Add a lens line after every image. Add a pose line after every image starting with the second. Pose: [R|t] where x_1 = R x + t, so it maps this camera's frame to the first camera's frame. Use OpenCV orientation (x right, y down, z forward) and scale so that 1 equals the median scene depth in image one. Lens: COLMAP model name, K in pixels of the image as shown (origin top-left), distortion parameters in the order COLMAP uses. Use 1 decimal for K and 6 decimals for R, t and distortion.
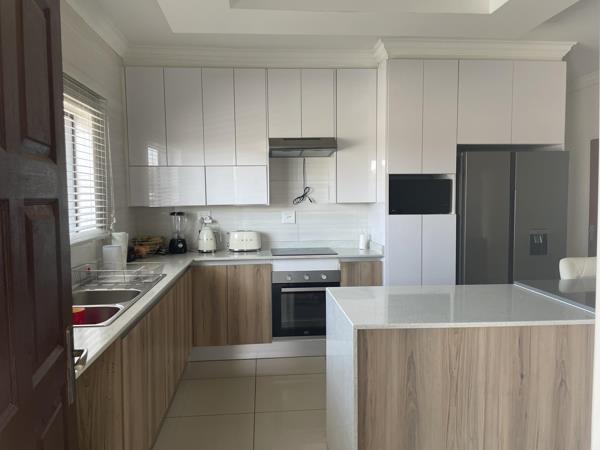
lens RADIAL K [[450.3, 0, 301.7], [0, 450.3, 218.4], [0, 0, 1]] dist [0.115960, -0.162505]
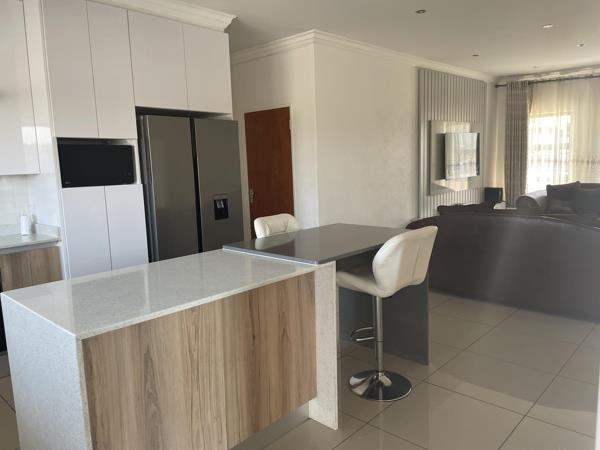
lens RADIAL K [[450.3, 0, 301.7], [0, 450.3, 218.4], [0, 0, 1]] dist [0.115960, -0.162505]
pose [[0.736433, -0.099625, 0.669134, -0.048799], [0.059865, 0.994814, 0.082228, 0.004046], [-0.673856, -0.020498, 0.738578, 0.110969]]
